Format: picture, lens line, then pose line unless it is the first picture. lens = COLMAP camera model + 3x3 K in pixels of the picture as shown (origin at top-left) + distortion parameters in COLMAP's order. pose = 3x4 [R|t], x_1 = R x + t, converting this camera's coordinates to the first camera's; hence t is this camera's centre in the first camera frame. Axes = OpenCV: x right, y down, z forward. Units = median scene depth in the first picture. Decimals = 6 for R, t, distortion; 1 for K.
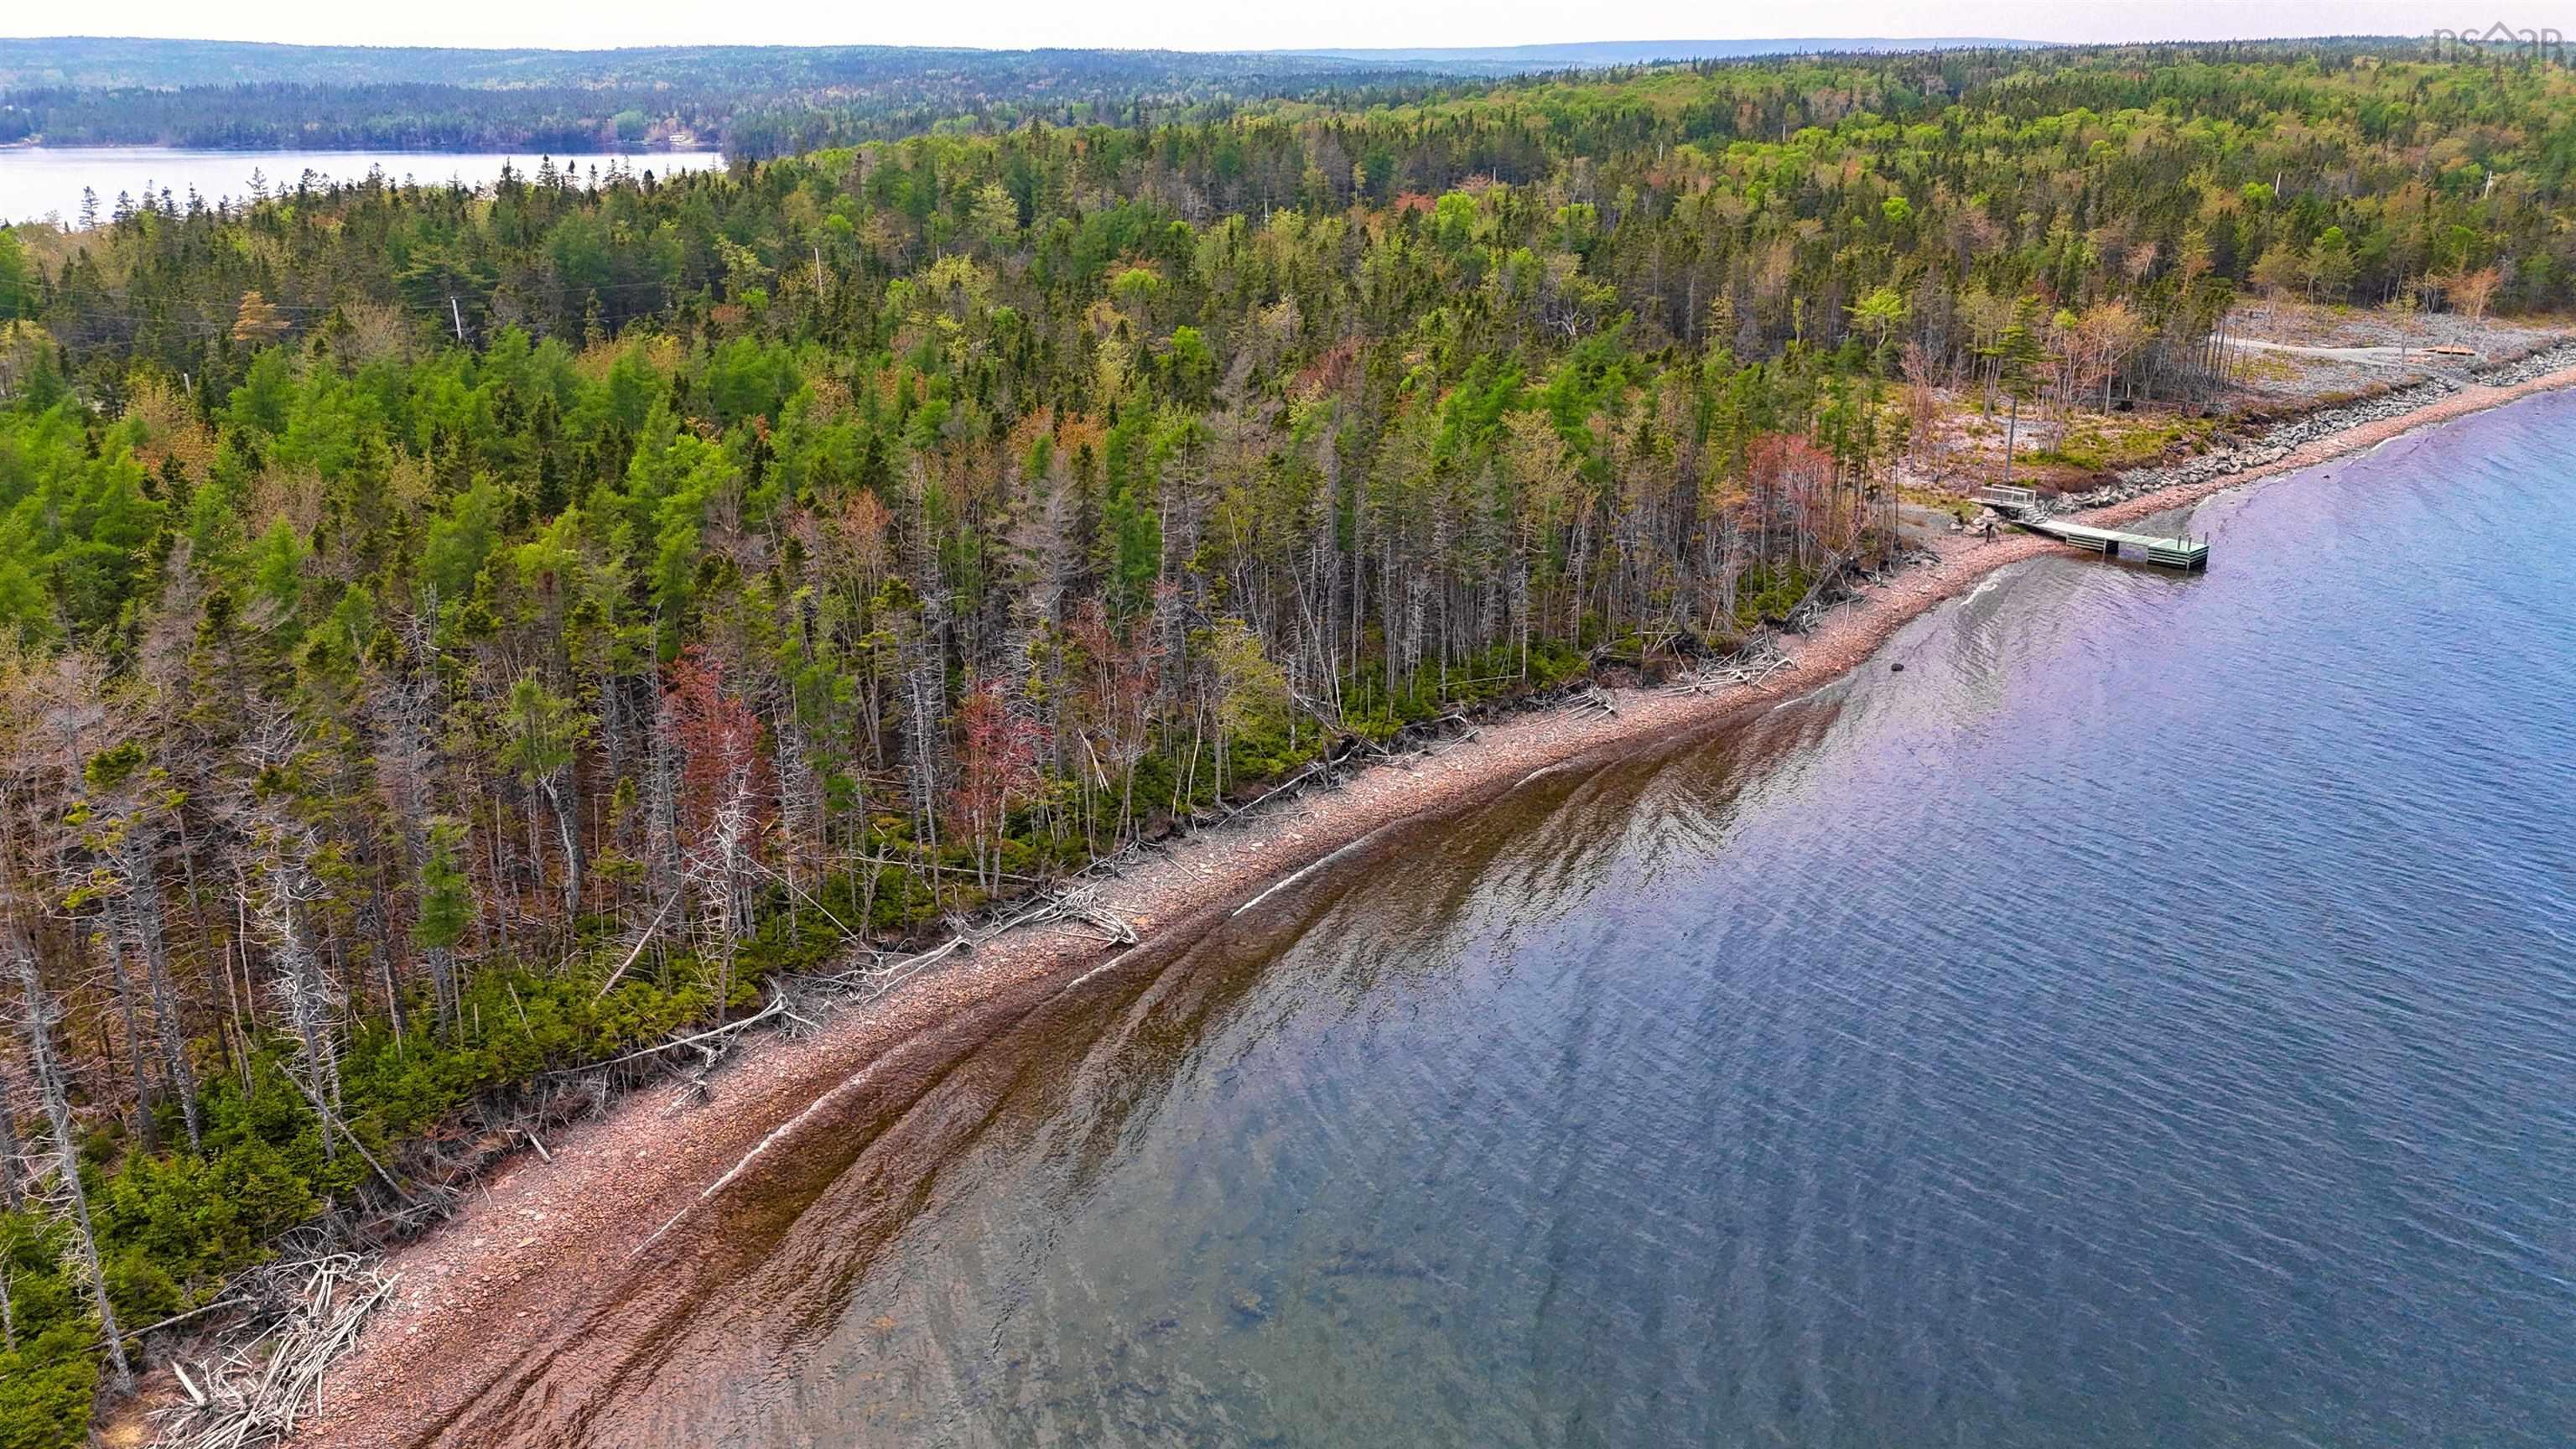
lens RADIAL K [[1888.4, 0, 1288.0], [0, 1888.4, 724.5], [0, 0, 1]] dist [0.099532, -0.098603]
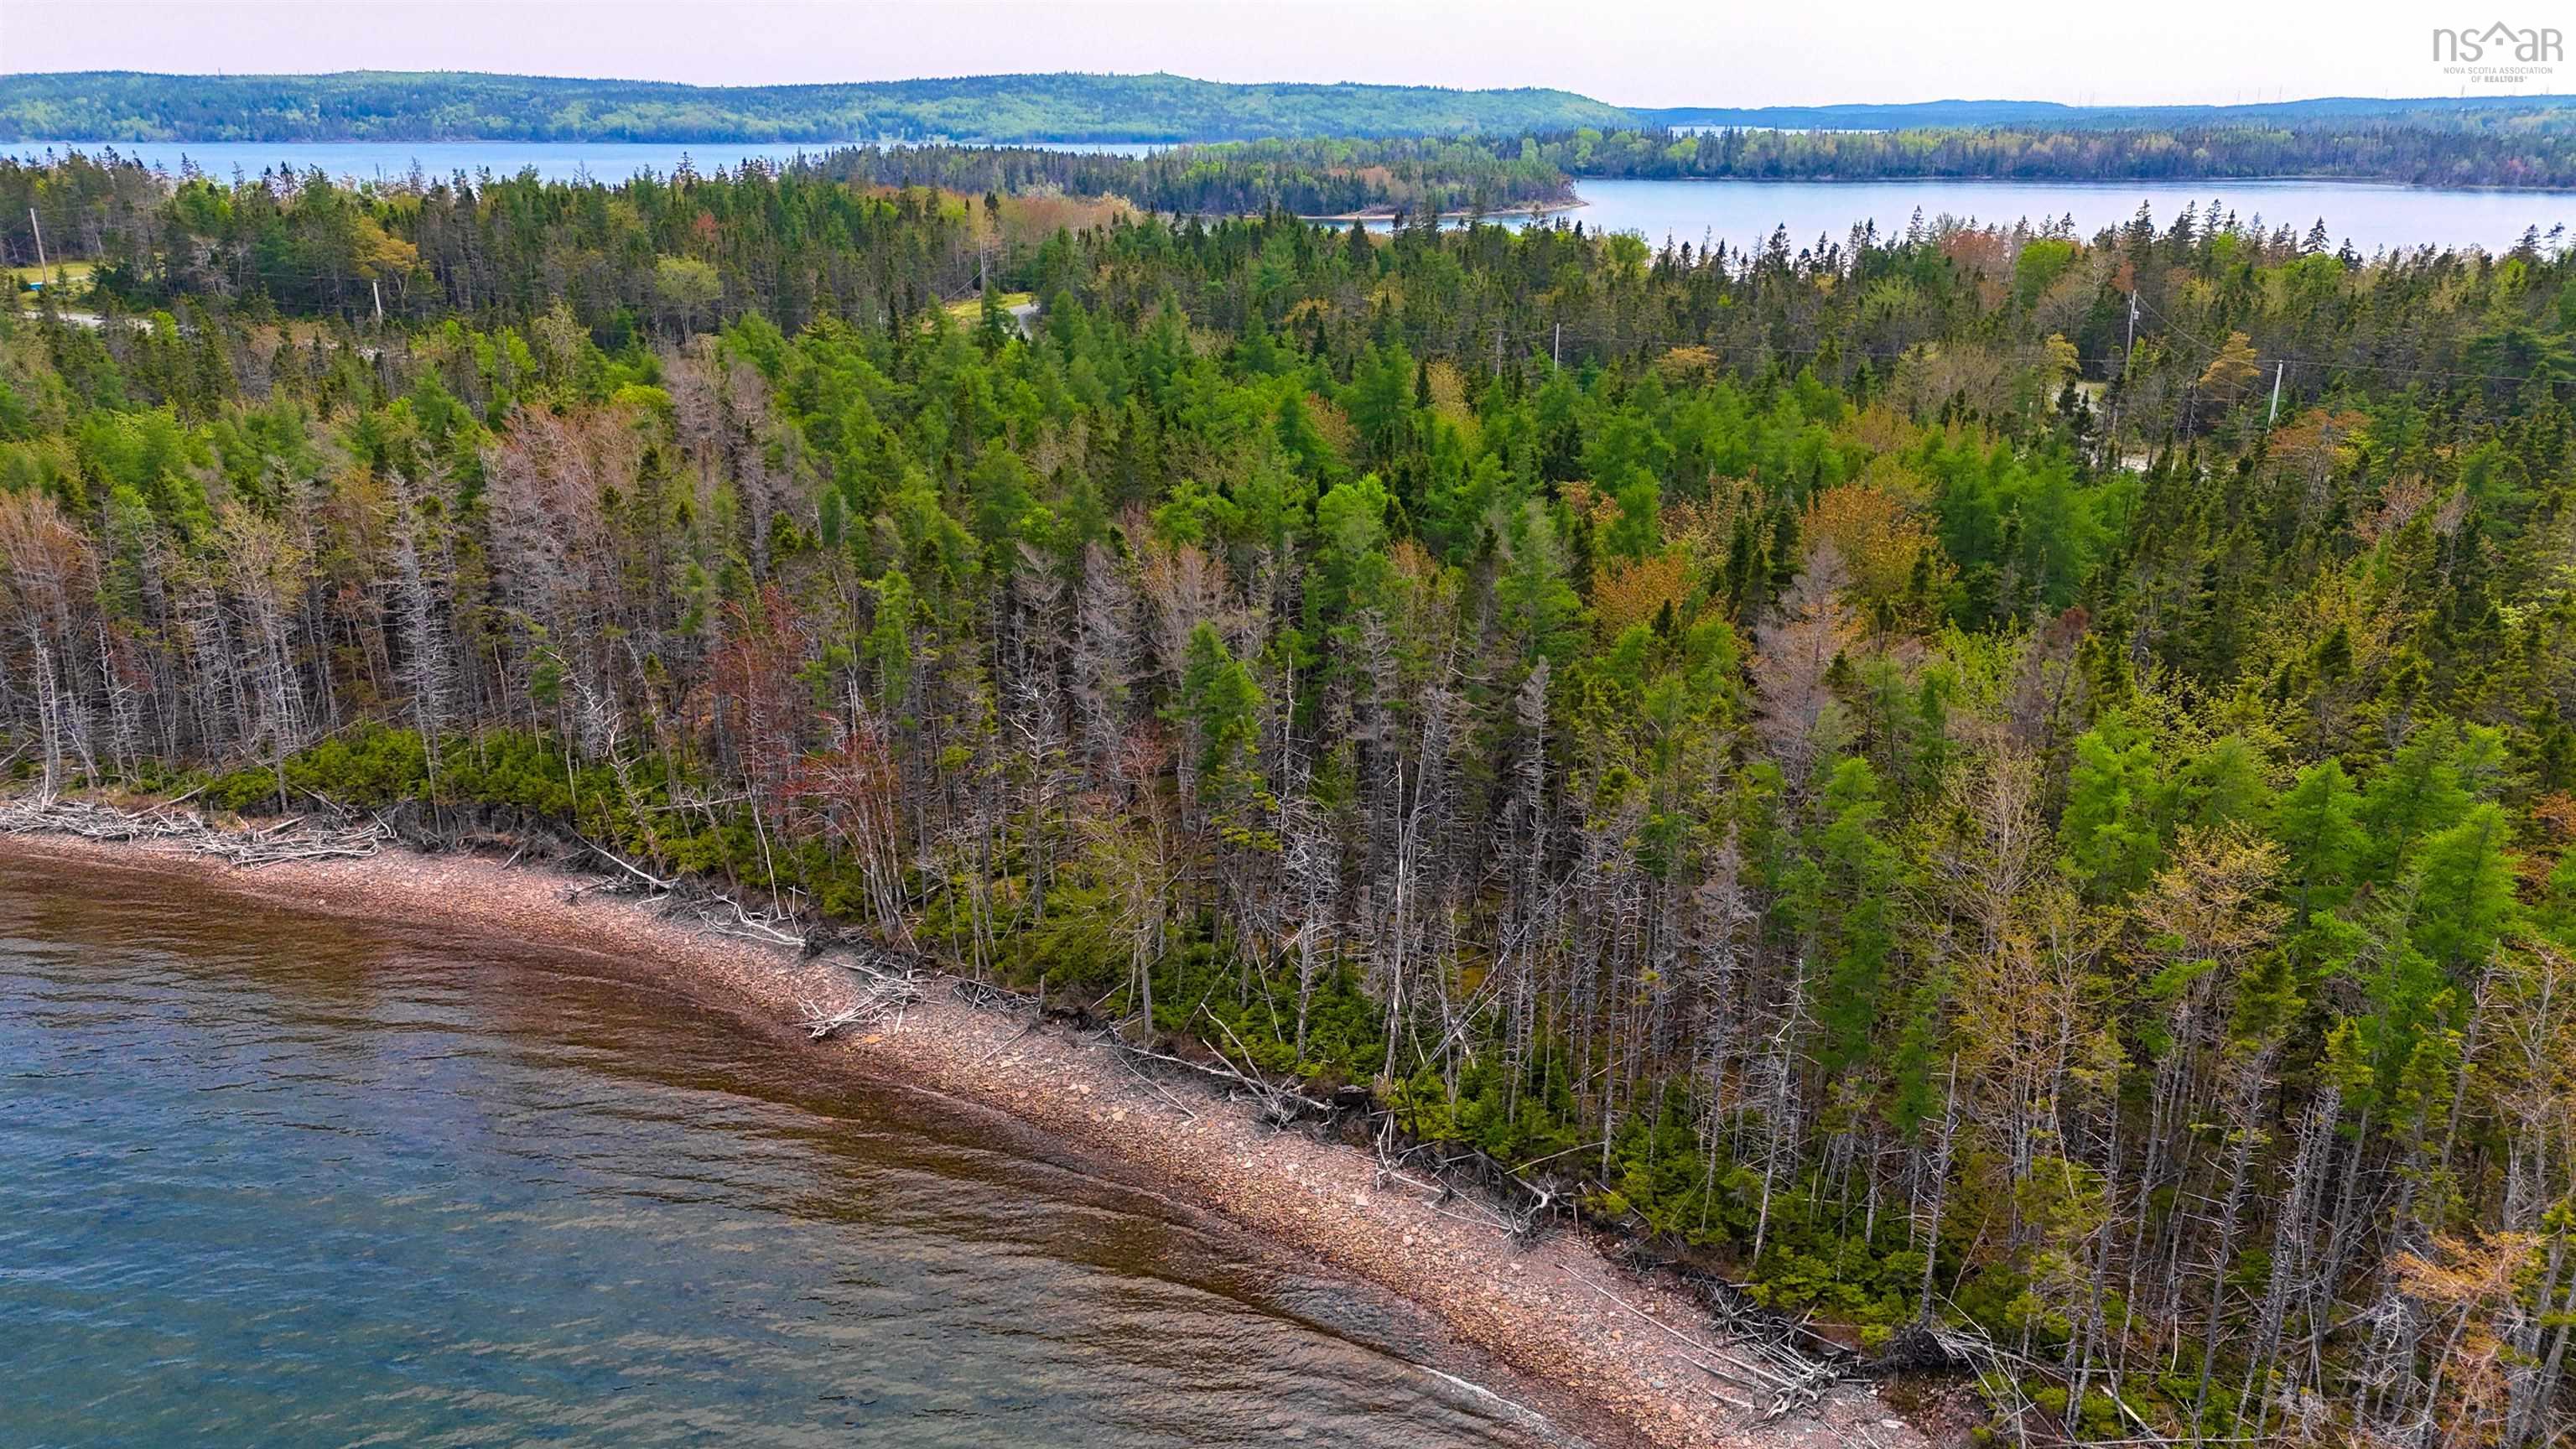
lens RADIAL K [[1888.4, 0, 1288.0], [0, 1888.4, 724.5], [0, 0, 1]] dist [0.099532, -0.098603]
pose [[0.089692, 0.316250, -0.944426, 0.537738], [-0.327505, 0.904880, 0.271905, -0.245700], [0.940583, 0.284916, 0.184734, 0.707726]]
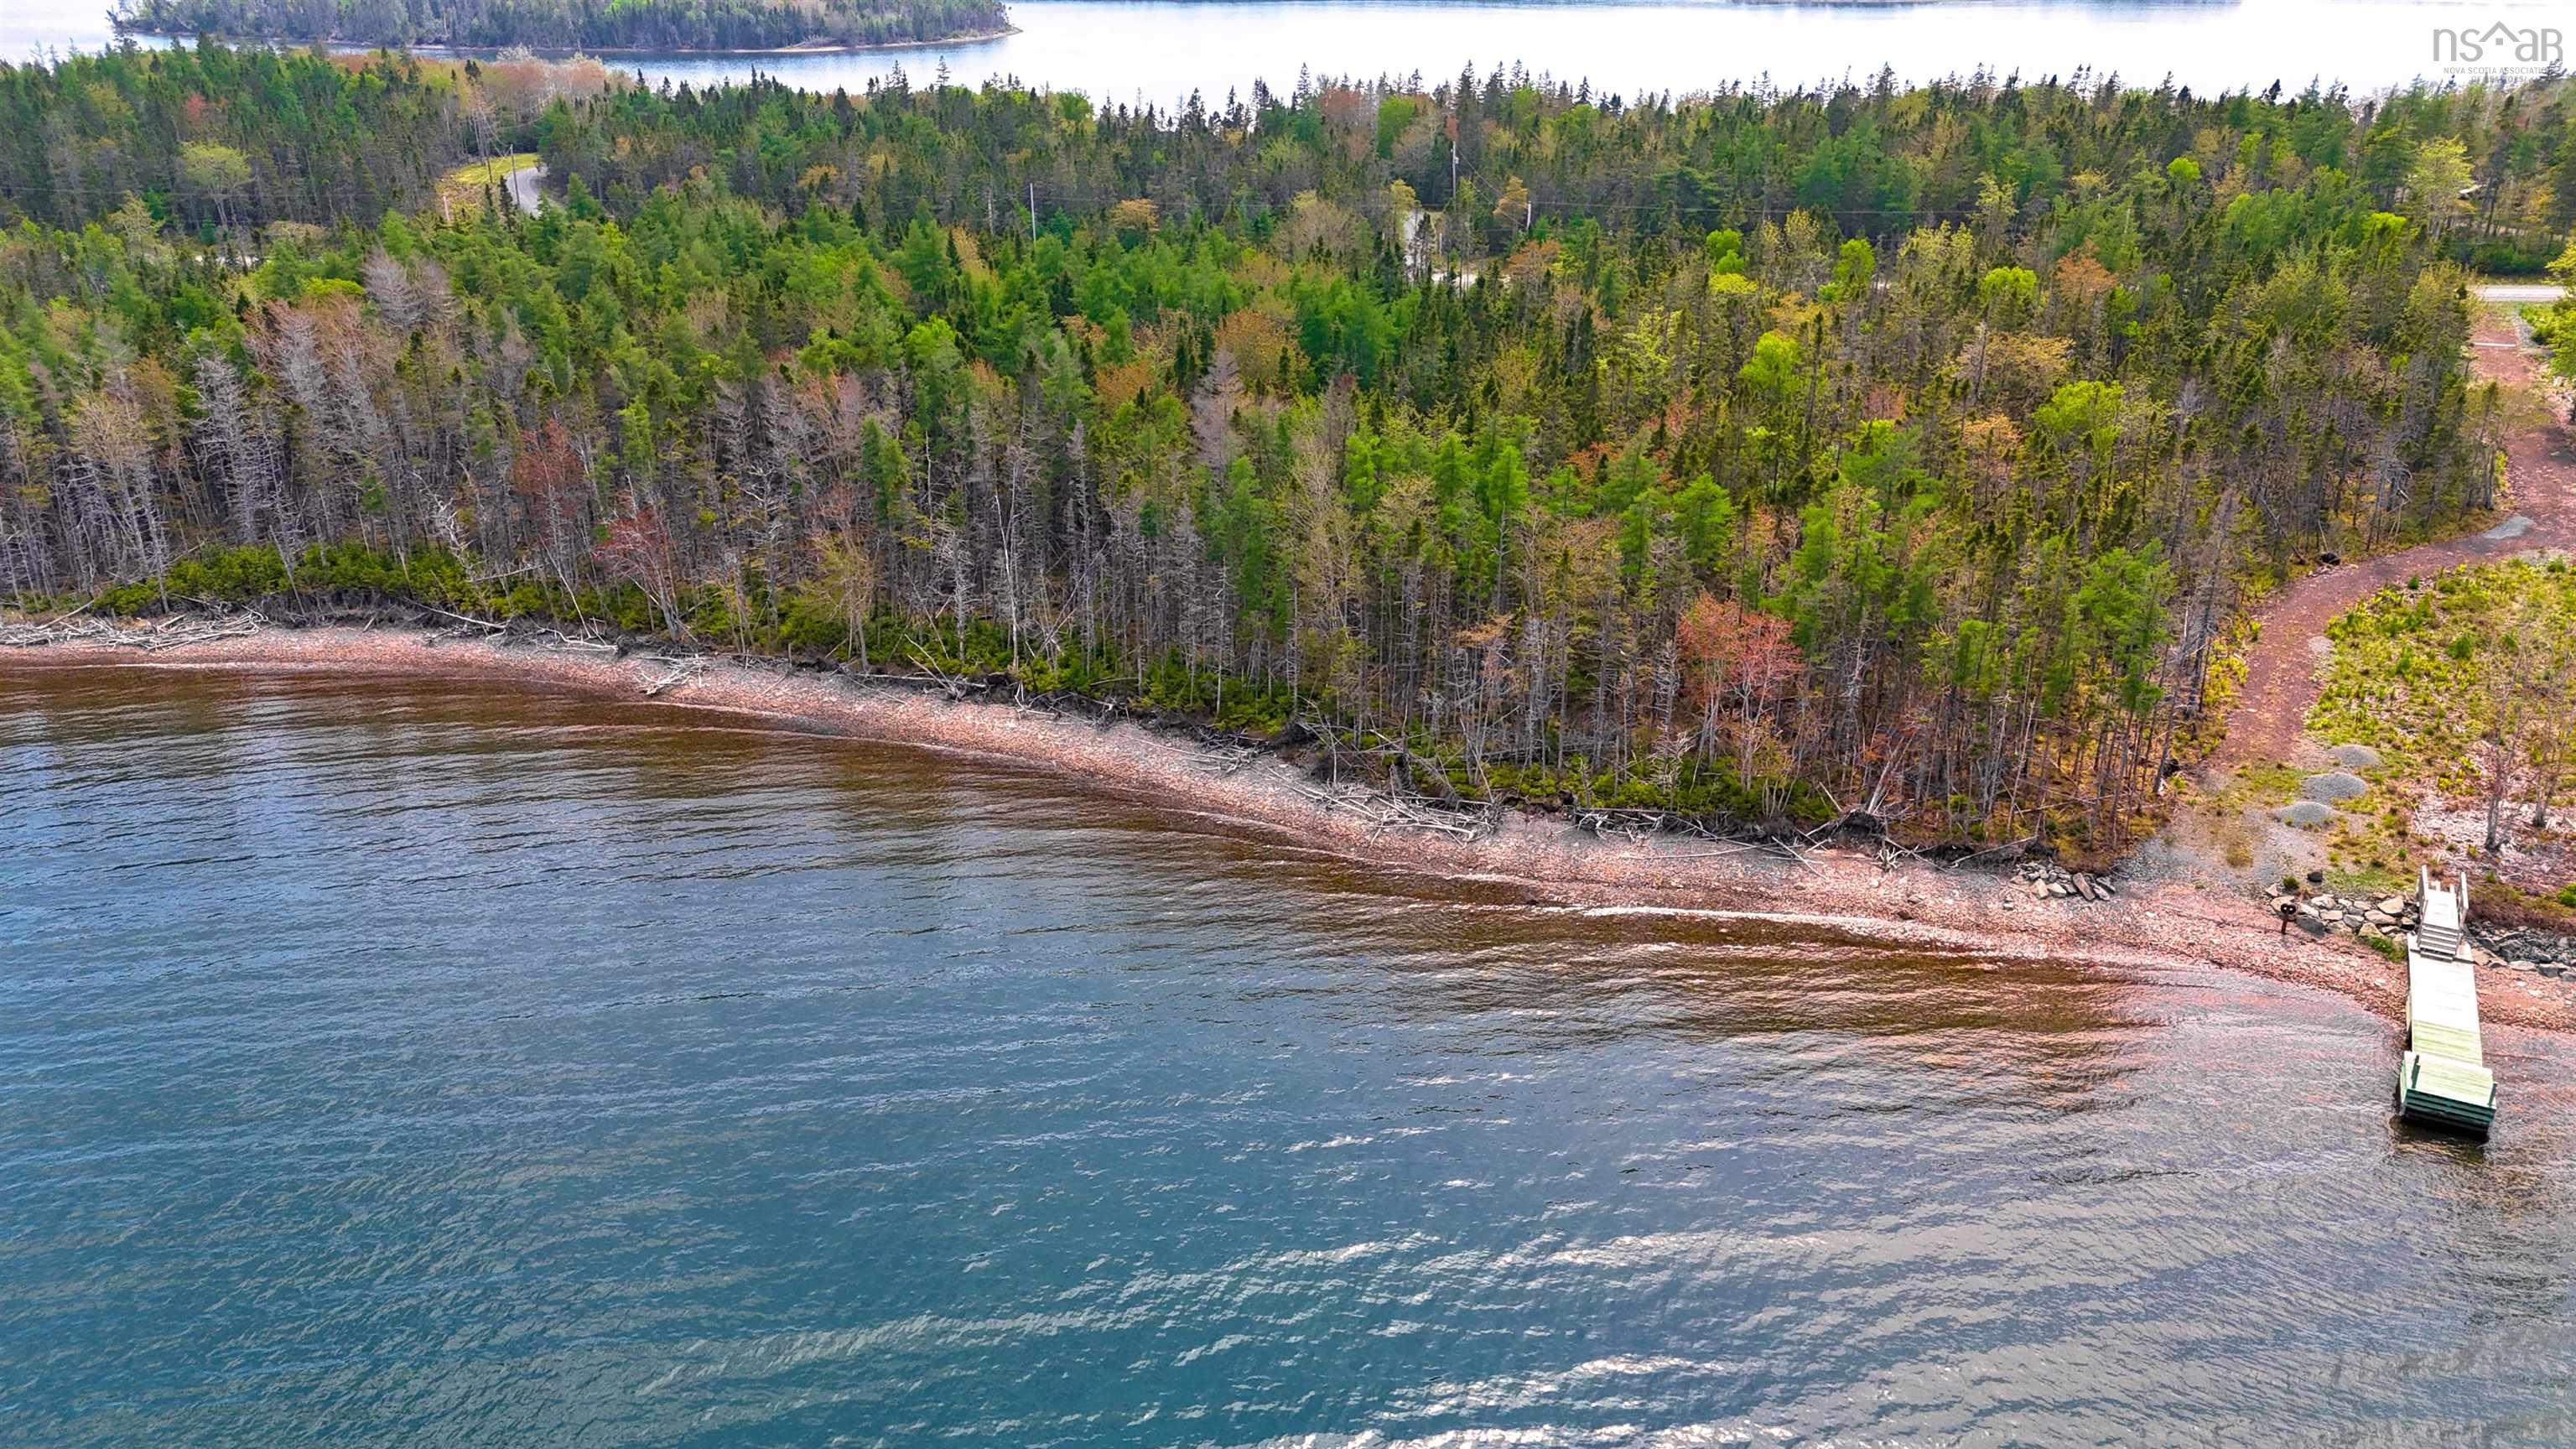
lens RADIAL K [[1903.7, 0, 1313.8], [0, 1903.7, 724.7], [0, 0, 1]] dist [0.089488, -0.097580]
pose [[0.377227, 0.372602, -0.847861, 0.990125], [-0.304438, 0.914509, 0.266442, -0.298847], [0.874653, 0.157612, 0.458411, 0.541812]]
